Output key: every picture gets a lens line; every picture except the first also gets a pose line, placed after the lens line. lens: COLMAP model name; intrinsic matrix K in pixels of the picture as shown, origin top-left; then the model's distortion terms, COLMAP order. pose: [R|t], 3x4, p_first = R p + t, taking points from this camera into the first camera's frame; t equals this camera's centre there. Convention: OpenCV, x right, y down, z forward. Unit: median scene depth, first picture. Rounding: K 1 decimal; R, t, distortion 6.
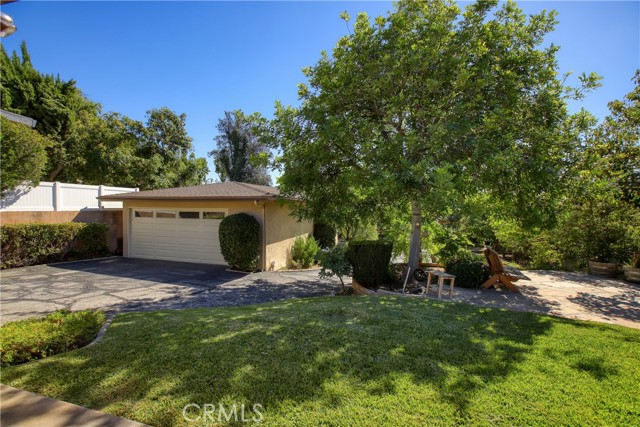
lens RADIAL K [[300.0, 0, 317.5], [0, 300.0, 212.7], [0, 0, 1]] dist [-0.027999, 0.002949]
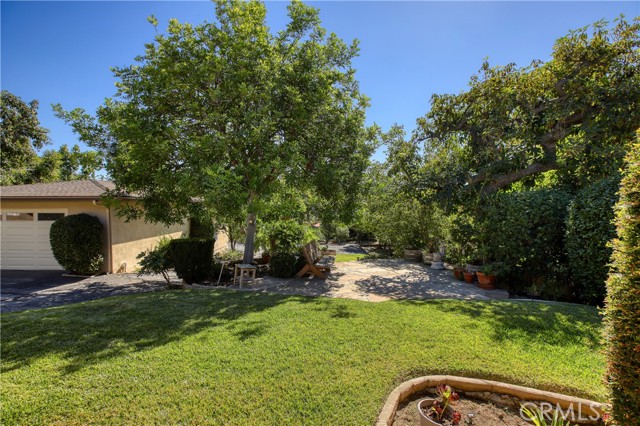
lens RADIAL K [[300.0, 0, 321.0], [0, 300.0, 214.7], [0, 0, 1]] dist [-0.027999, 0.002949]
pose [[0.965799, -0.015622, 0.258823, 0.246116], [0.012151, 0.999814, 0.015004, -0.000121], [-0.259009, -0.011346, 0.965808, -0.090563]]
